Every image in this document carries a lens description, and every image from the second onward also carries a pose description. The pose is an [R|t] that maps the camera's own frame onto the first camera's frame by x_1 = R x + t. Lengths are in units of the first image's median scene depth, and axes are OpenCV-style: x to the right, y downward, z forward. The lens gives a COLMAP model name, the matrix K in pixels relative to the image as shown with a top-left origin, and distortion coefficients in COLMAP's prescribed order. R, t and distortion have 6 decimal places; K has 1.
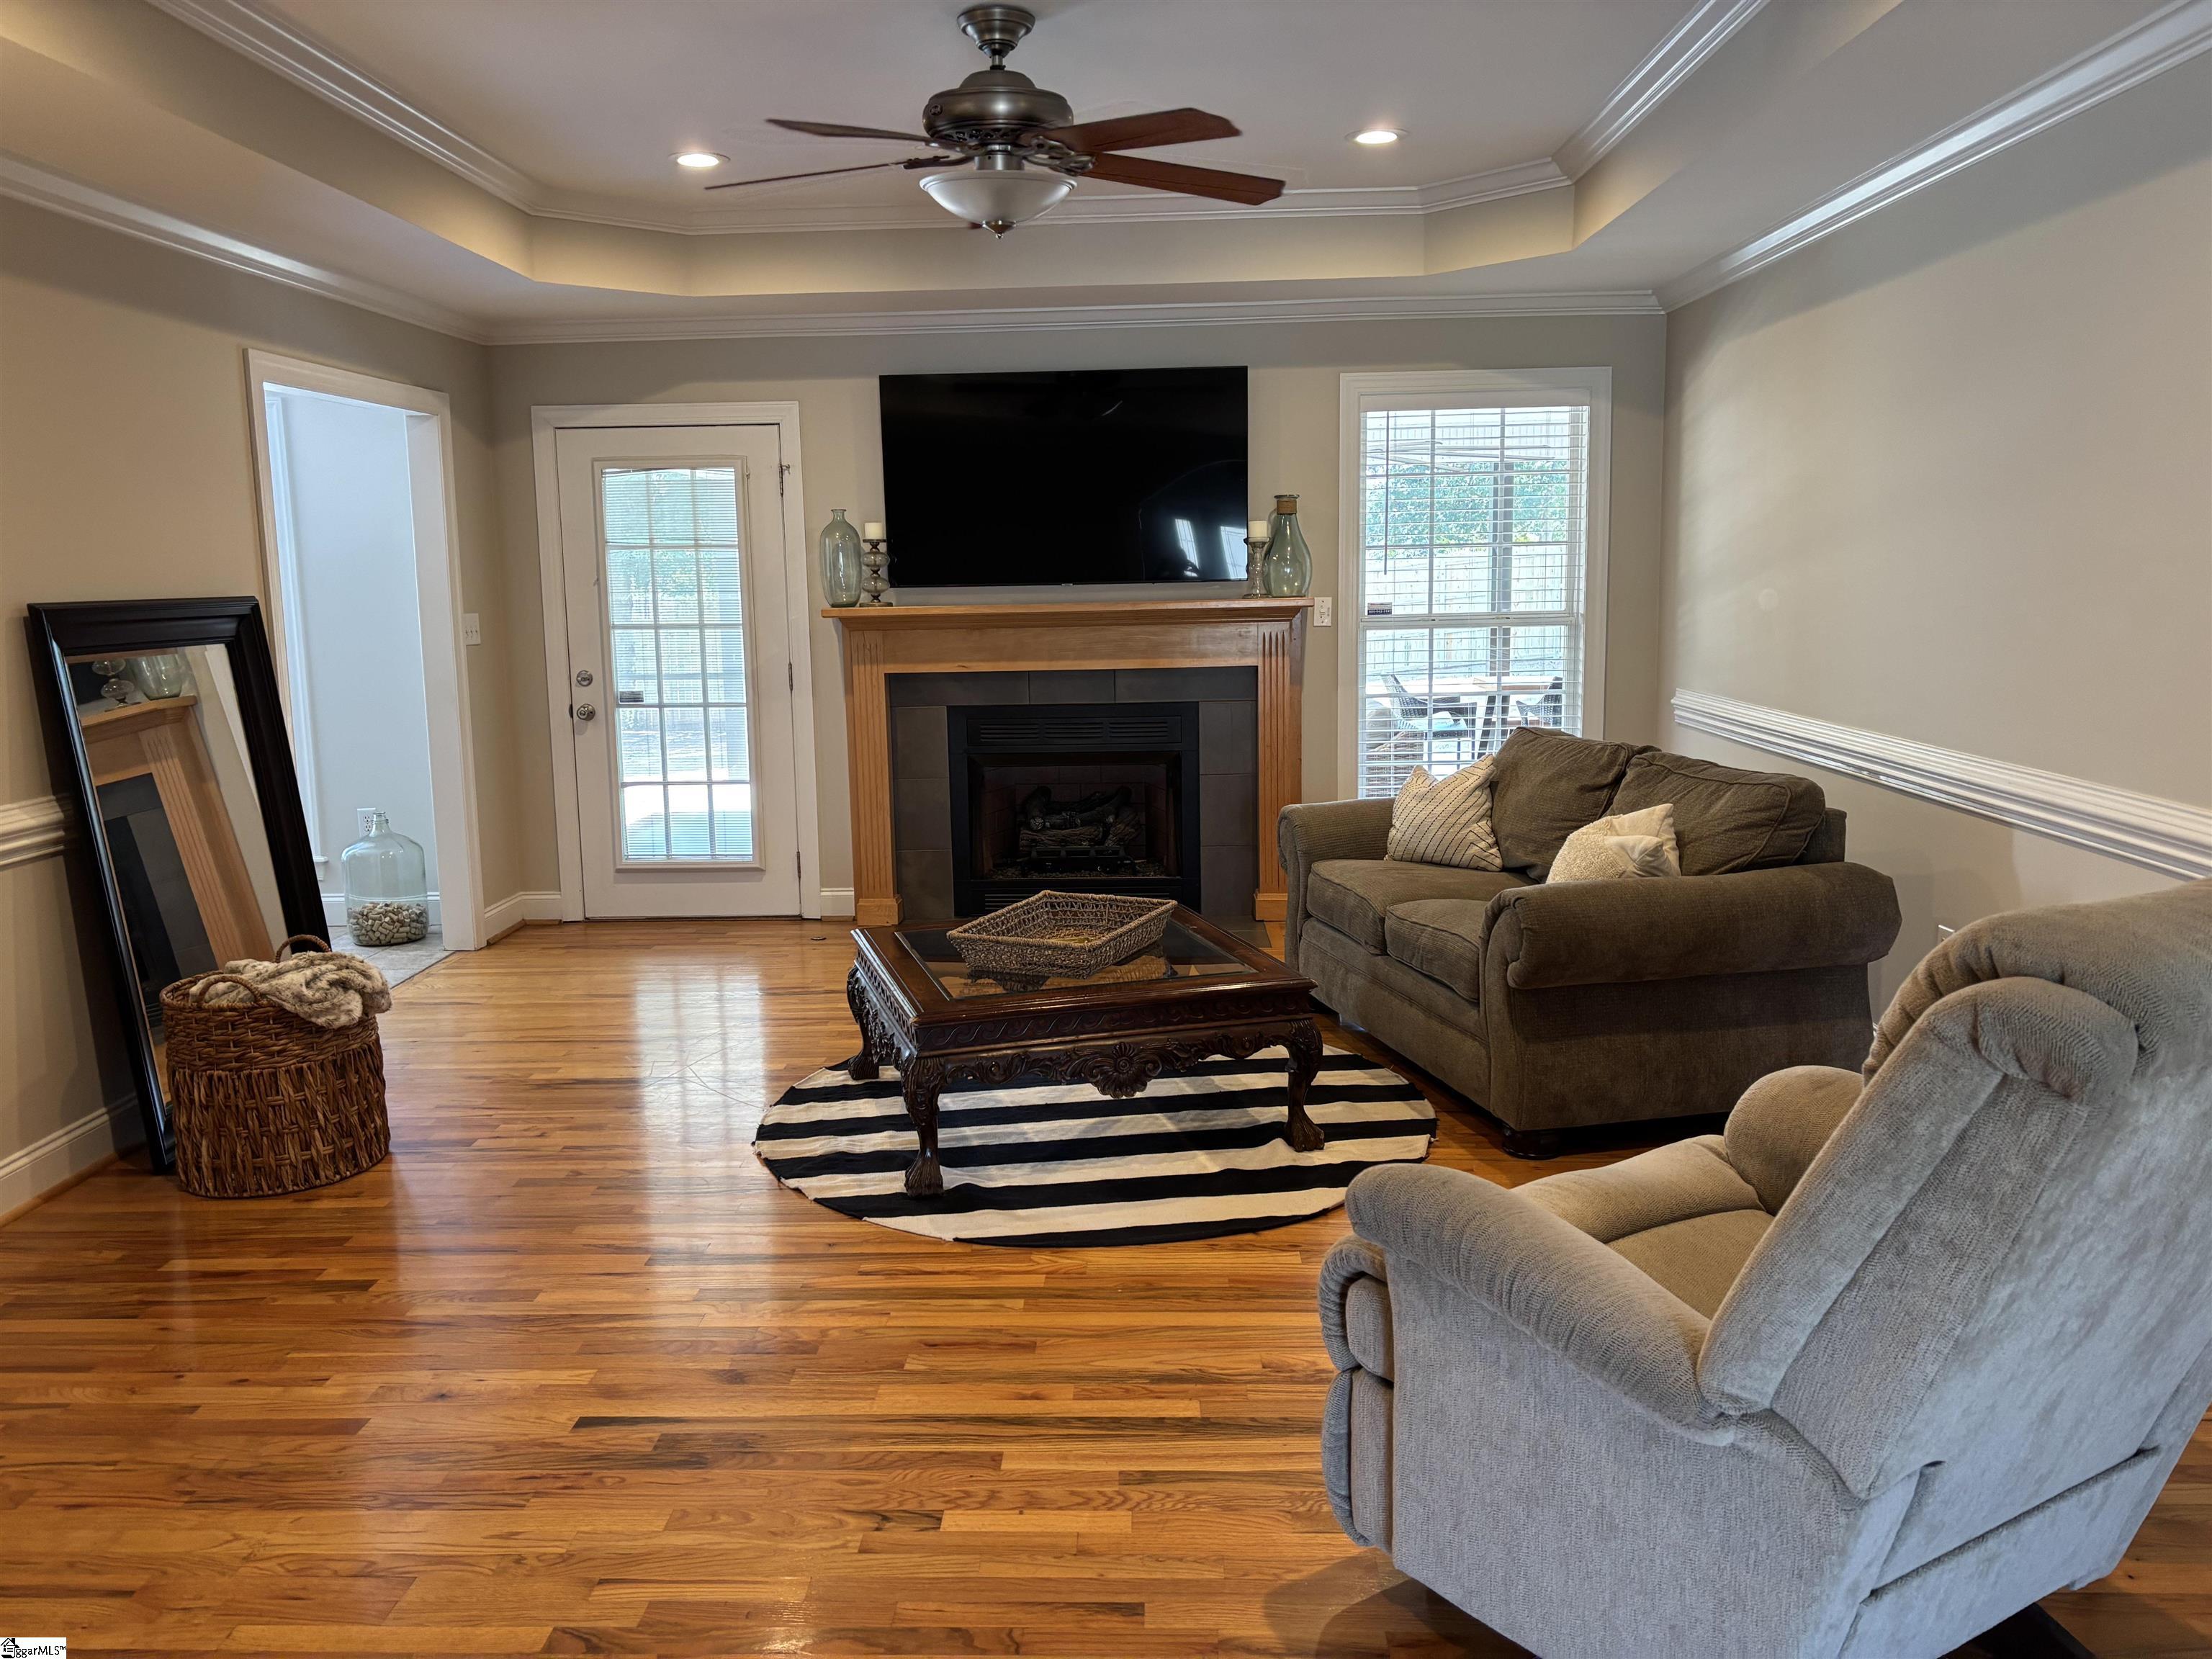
lens RADIAL K [[1673.4, 0, 1080.7], [0, 1673.4, 804.8], [0, 0, 1]] dist [0.085665, -0.114170]
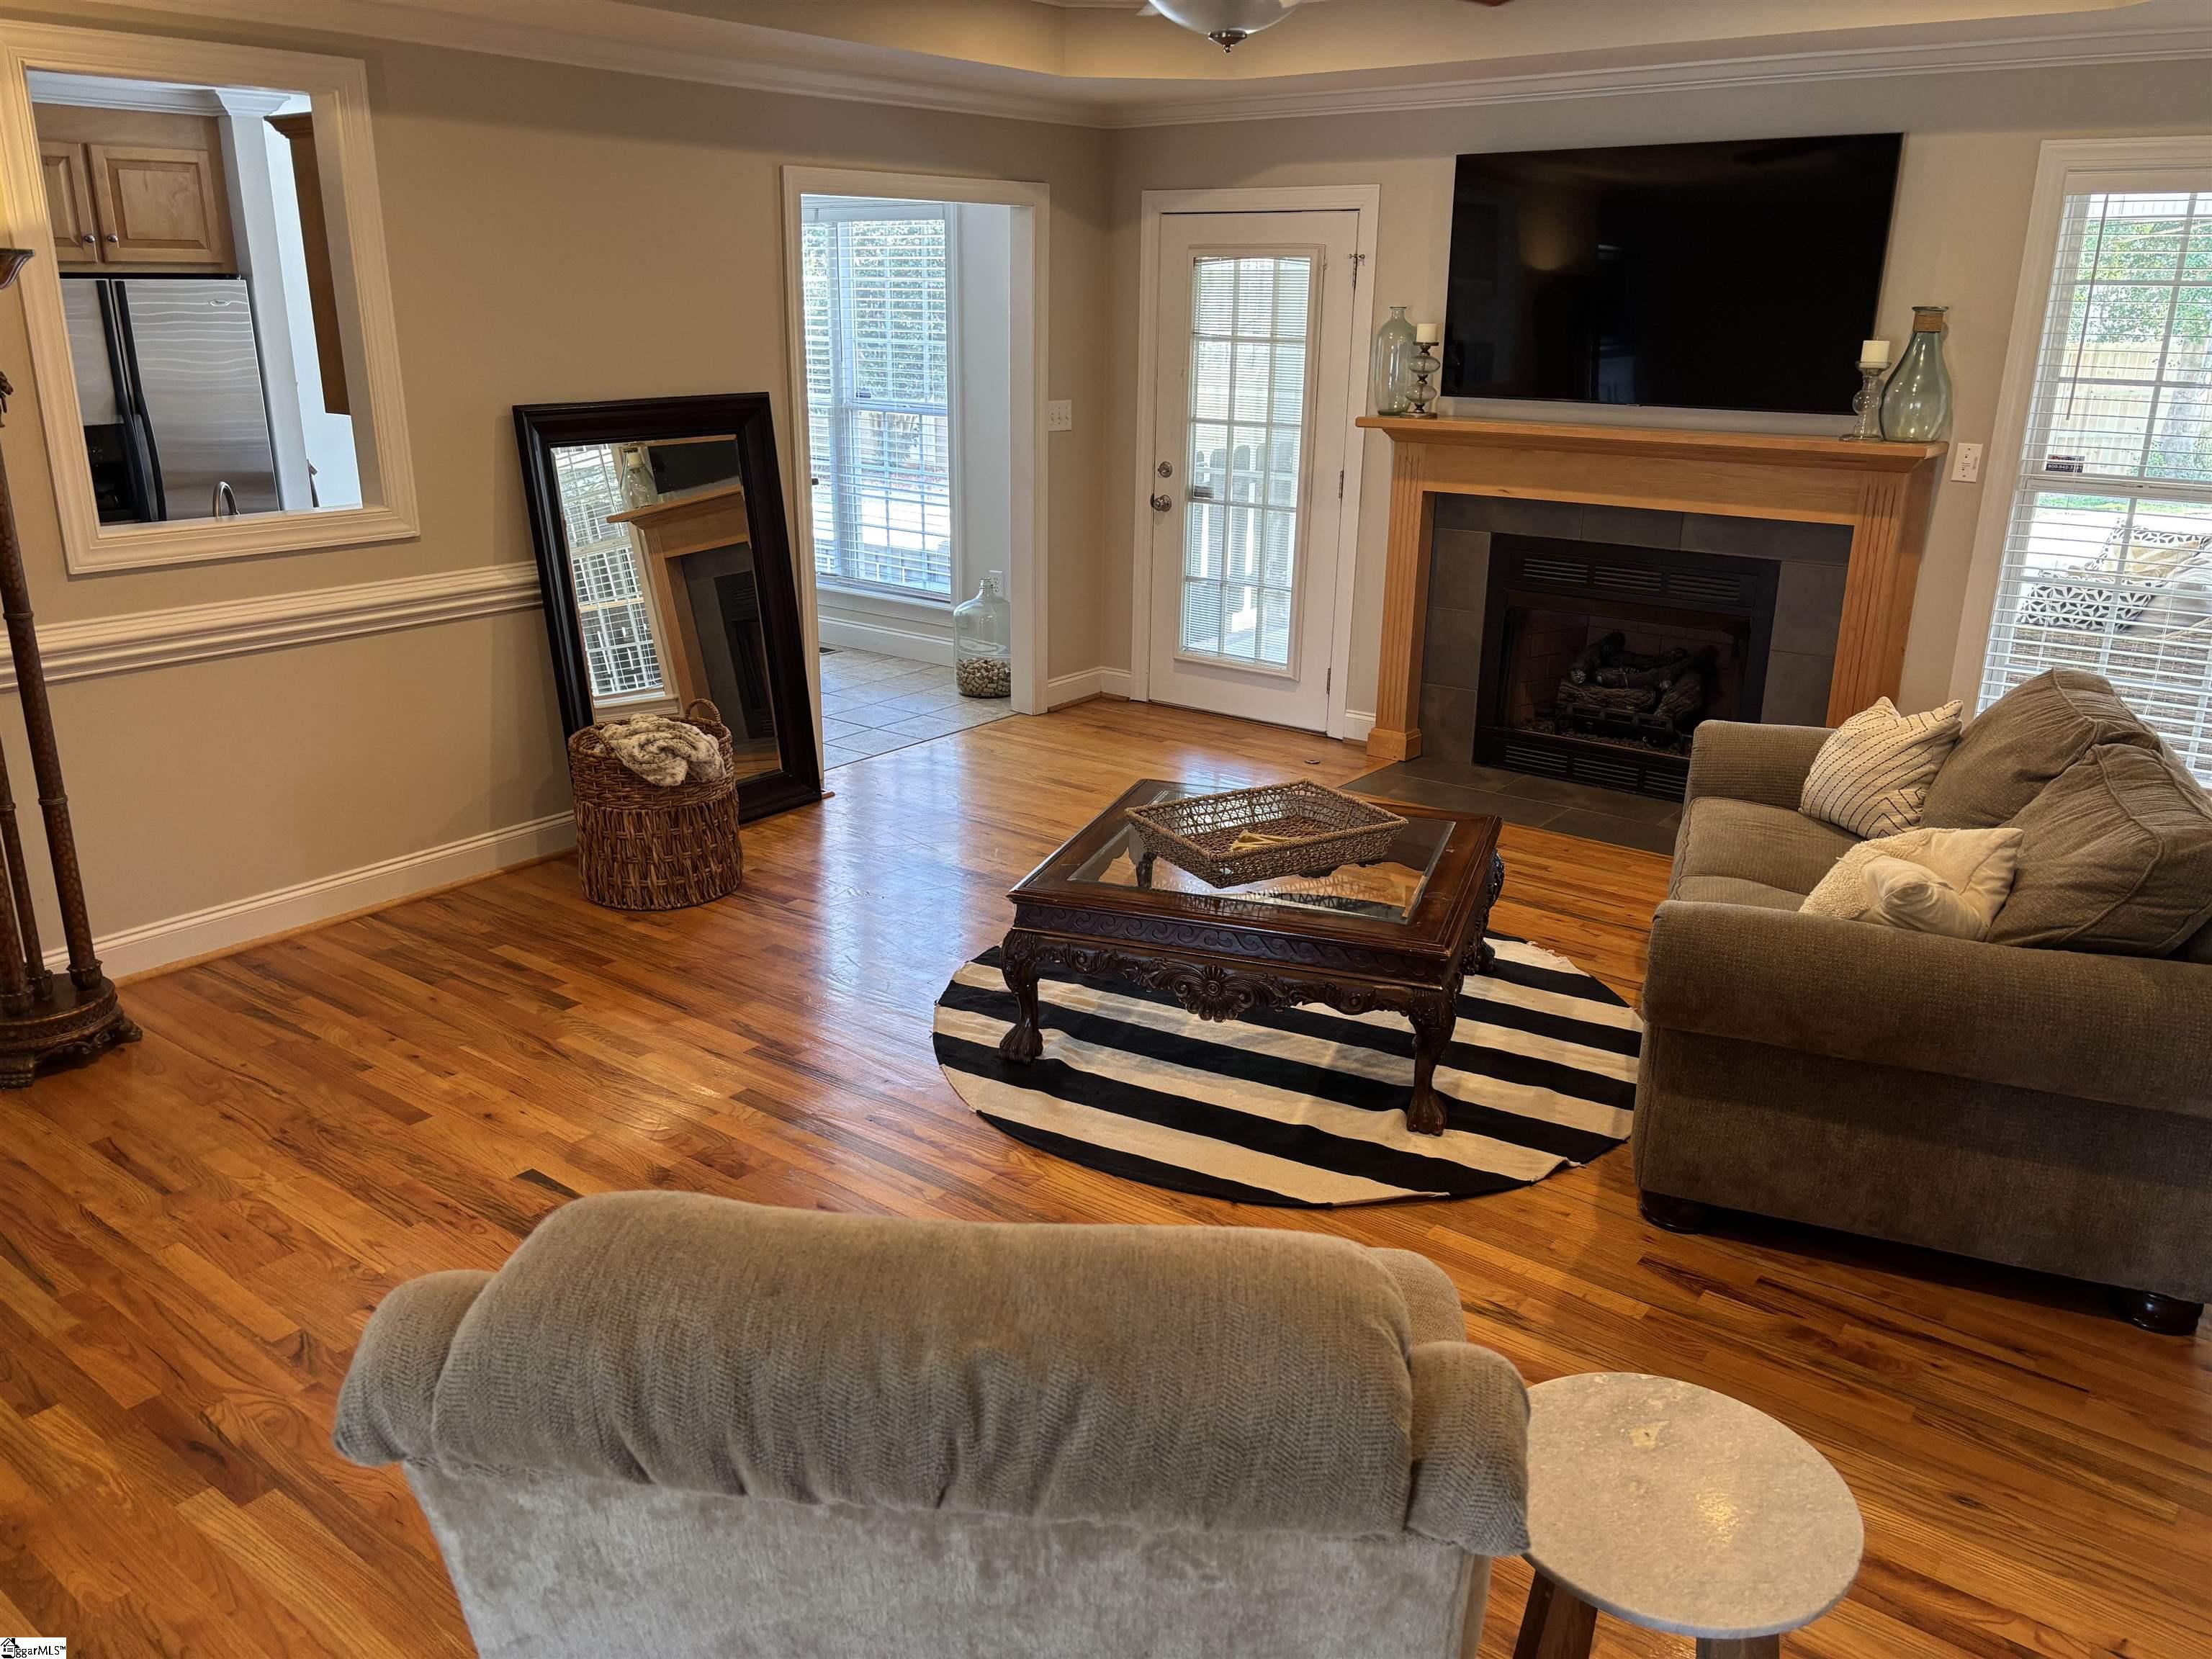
lens RADIAL K [[1673.4, 0, 1080.7], [0, 1673.4, 804.8], [0, 0, 1]] dist [0.085665, -0.114170]
pose [[0.812214, 0.197278, -0.548990, 0.281748], [-0.106058, 0.975336, 0.193575, -0.072417], [0.573638, -0.099000, 0.813104, 0.126456]]
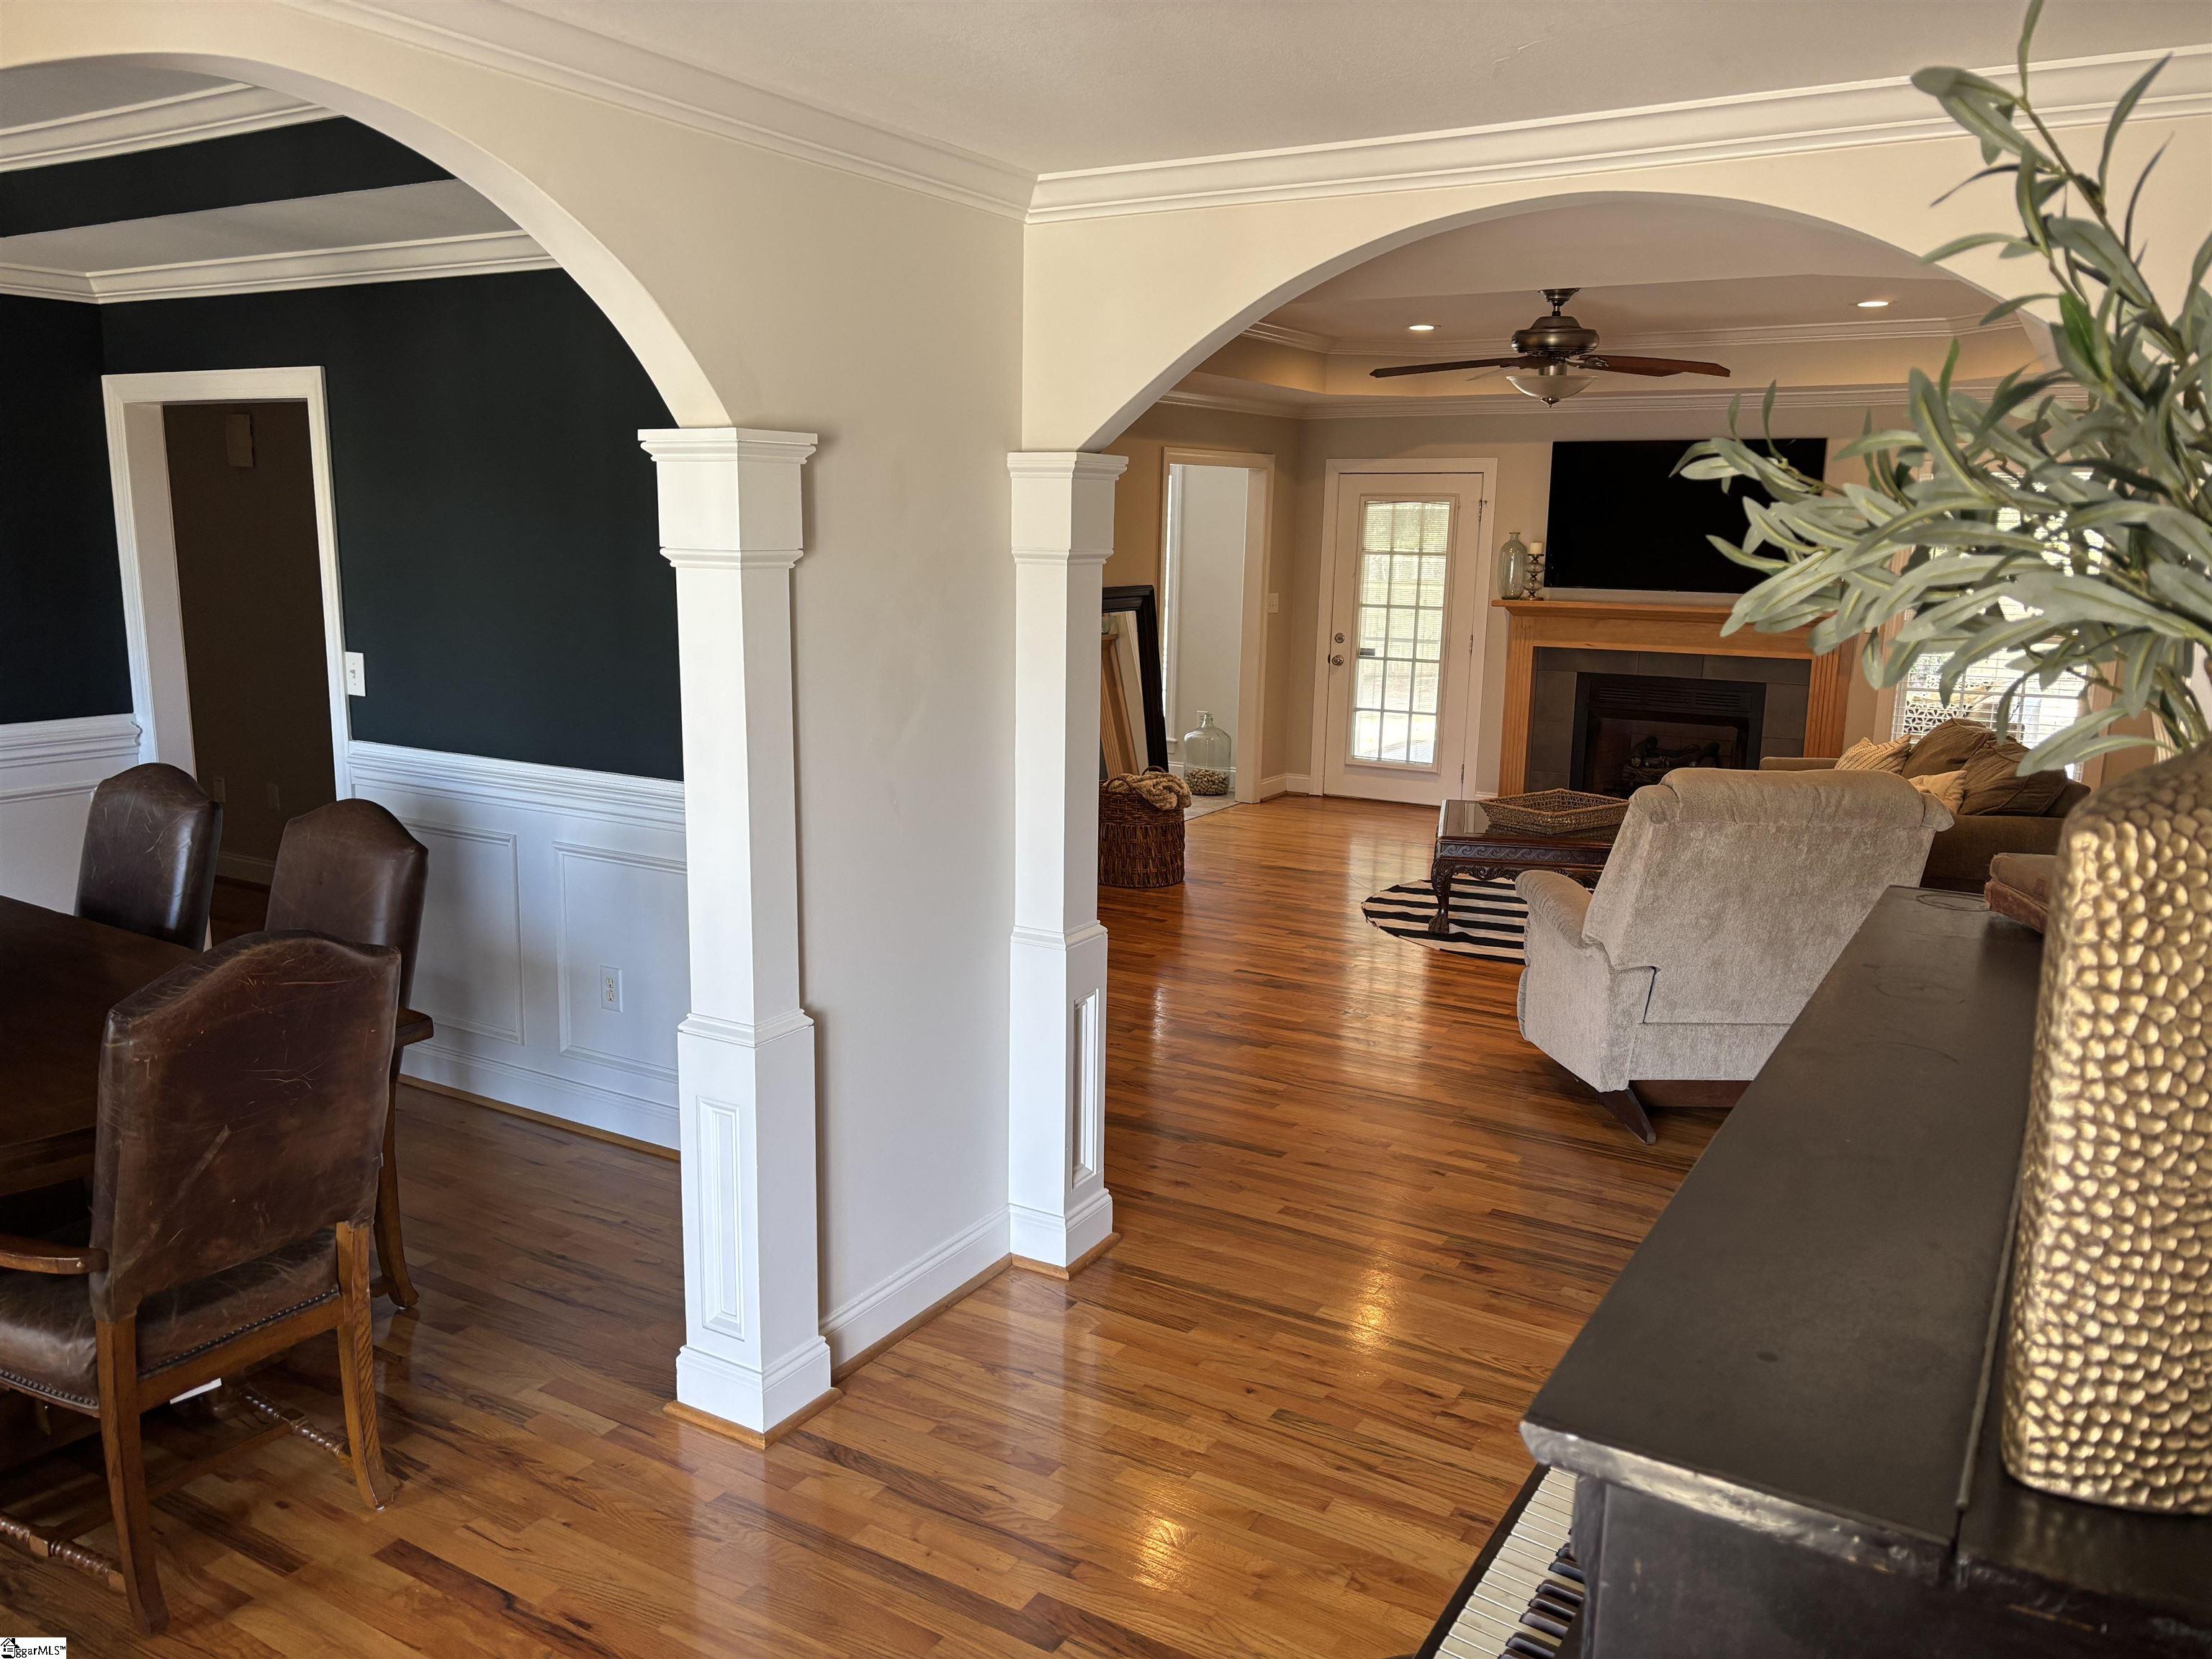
lens RADIAL K [[1686.9, 0, 1055.4], [0, 1686.9, 855.0], [0, 0, 1]] dist [0.085018, -0.122626]
pose [[0.870108, 0.126803, -0.476269, 0.255232], [-0.098324, 0.991572, 0.084369, 0.017560], [0.482953, -0.026582, 0.875243, -0.509979]]
